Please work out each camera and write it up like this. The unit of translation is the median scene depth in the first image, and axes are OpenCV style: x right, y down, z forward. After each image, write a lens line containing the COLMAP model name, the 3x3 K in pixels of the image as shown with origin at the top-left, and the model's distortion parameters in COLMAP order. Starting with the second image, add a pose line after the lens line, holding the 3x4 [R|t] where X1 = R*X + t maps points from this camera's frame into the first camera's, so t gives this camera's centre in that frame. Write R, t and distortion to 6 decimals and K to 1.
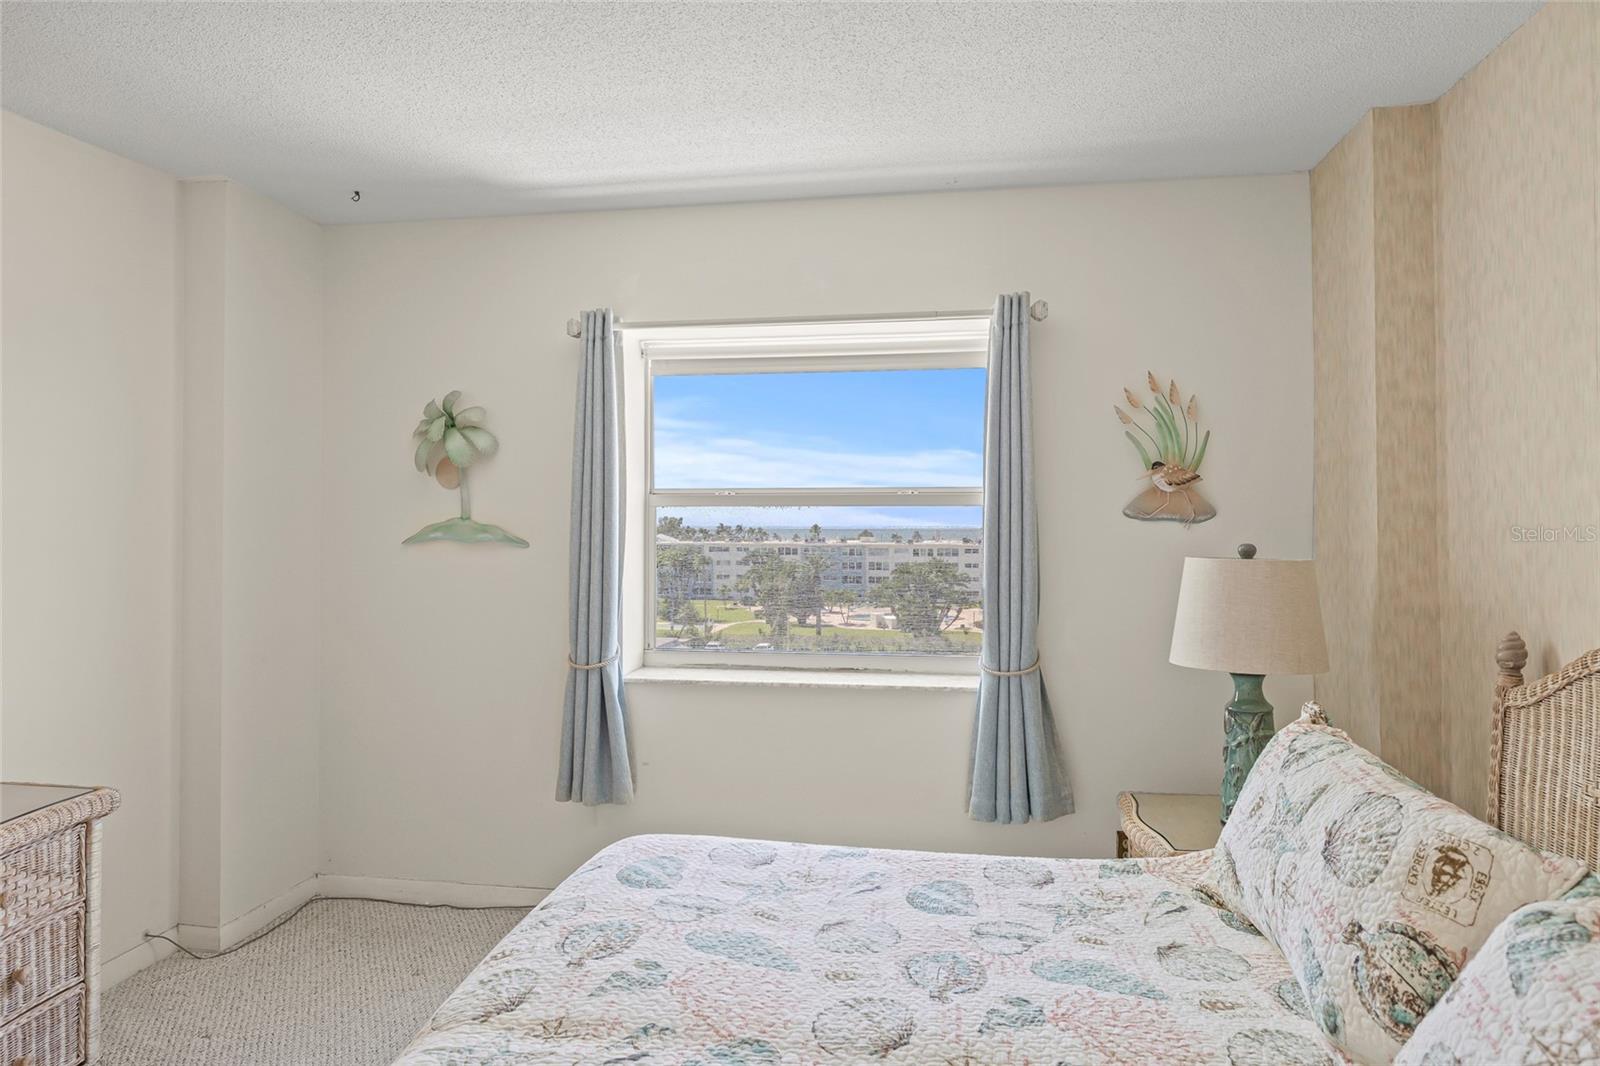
lens RADIAL K [[1045.9, 0, 795.7], [0, 1045.9, 508.7], [0, 0, 1]] dist [-0.001820, -0.001323]
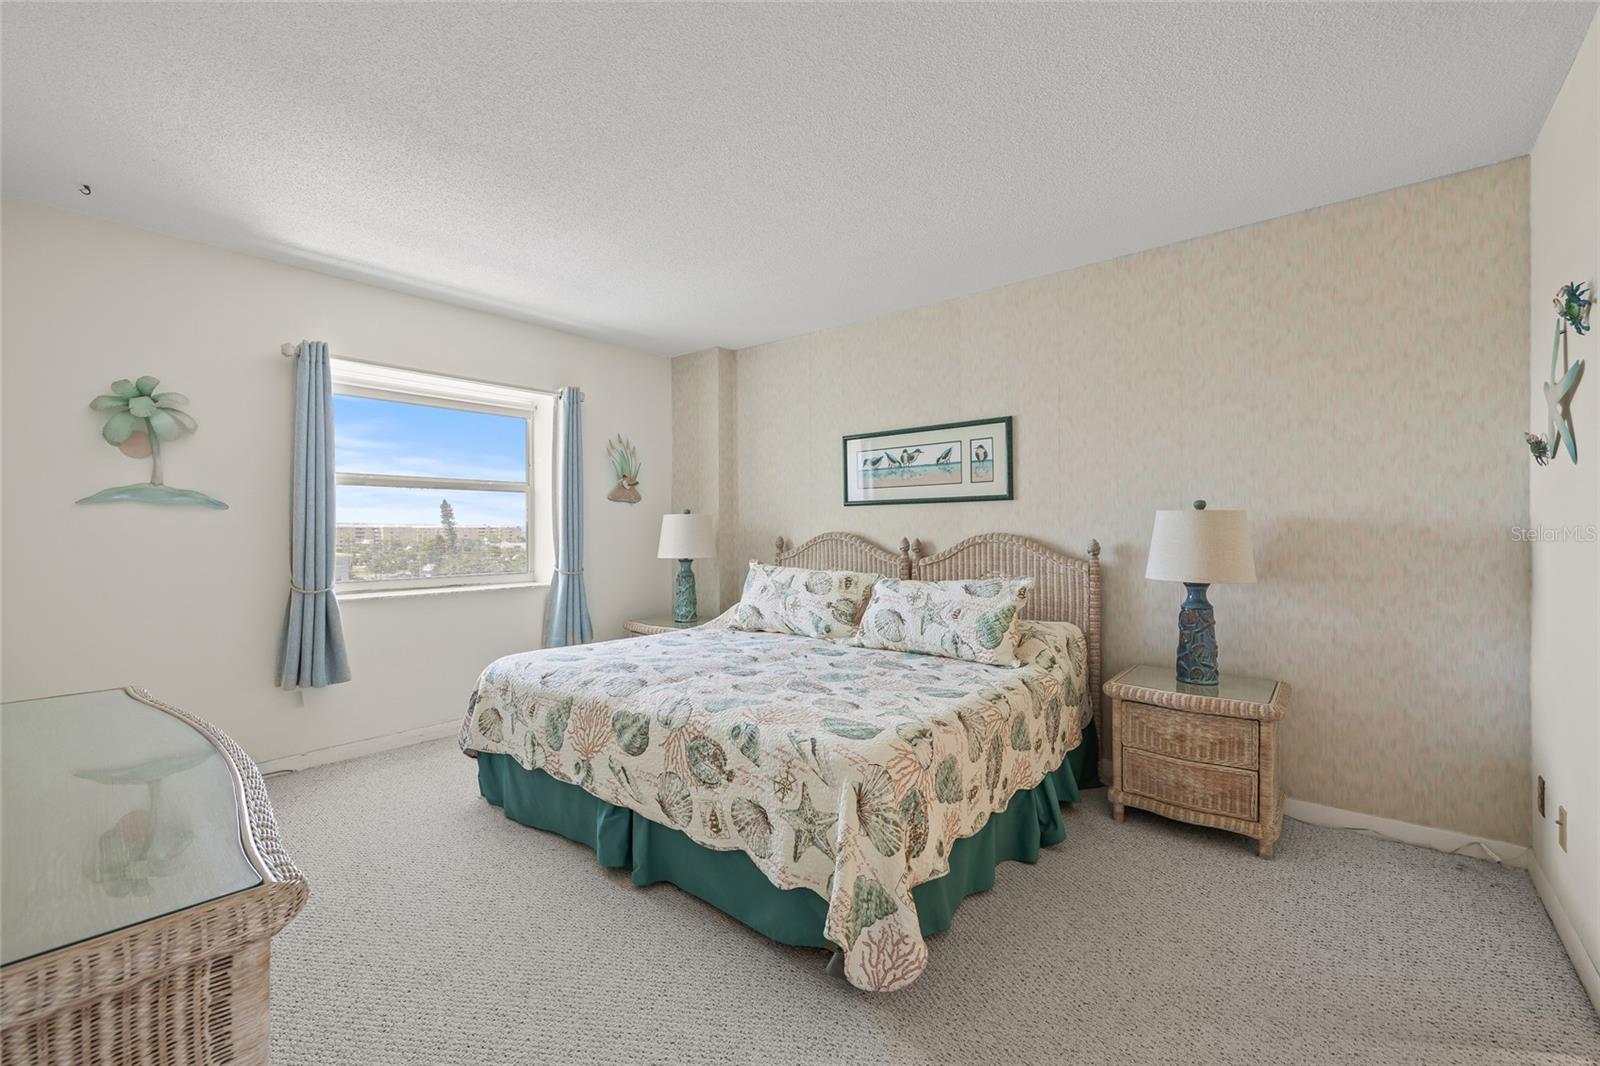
lens RADIAL K [[672.1, 0, 795.5], [0, 672.1, 535.5], [0, 0, 1]] dist [0.001182, -0.000203]
pose [[0.495302, -0.011657, 0.868643, -0.715242], [-0.007540, 0.999815, 0.017717, 0.056410], [-0.868688, -0.015325, 0.495122, -0.024728]]
